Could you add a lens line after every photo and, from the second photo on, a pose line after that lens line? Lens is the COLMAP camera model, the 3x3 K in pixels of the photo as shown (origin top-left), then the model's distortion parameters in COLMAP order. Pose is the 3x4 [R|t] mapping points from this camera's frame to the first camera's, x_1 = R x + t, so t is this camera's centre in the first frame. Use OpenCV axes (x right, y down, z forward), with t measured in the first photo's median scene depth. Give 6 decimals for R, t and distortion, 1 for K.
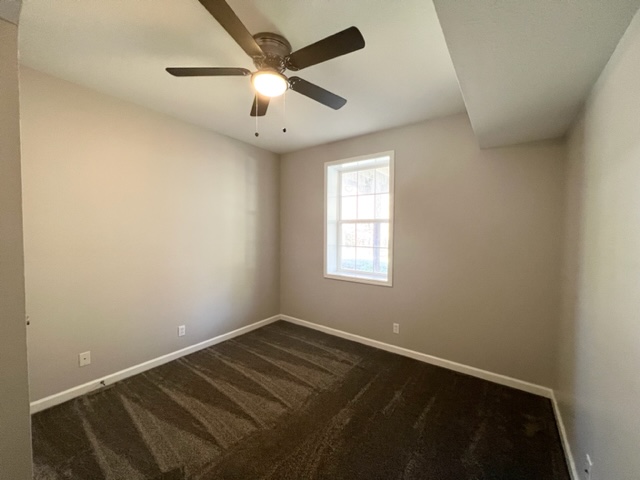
lens RADIAL K [[257.2, 0, 316.5], [0, 257.2, 236.1], [0, 0, 1]] dist [-0.002834, 0.001782]
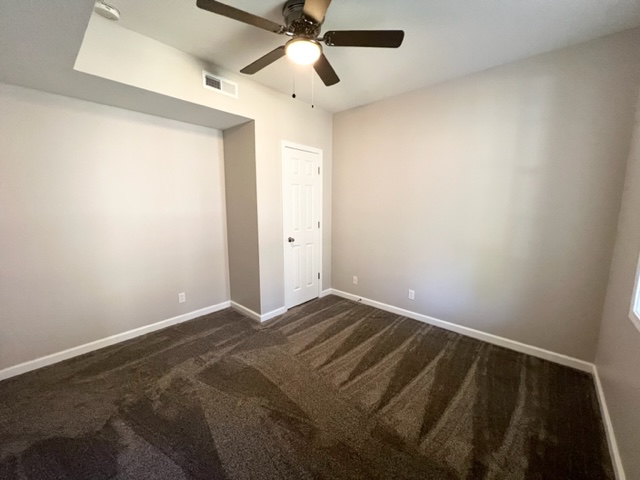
lens RADIAL K [[257.2, 0, 322.8], [0, 257.2, 237.8], [0, 0, 1]] dist [-0.002834, 0.001782]
pose [[-0.086295, 0.122187, -0.988748, 0.592694], [-0.025326, 0.991861, 0.124782, 0.007051], [0.995948, 0.035809, -0.082498, 0.772099]]
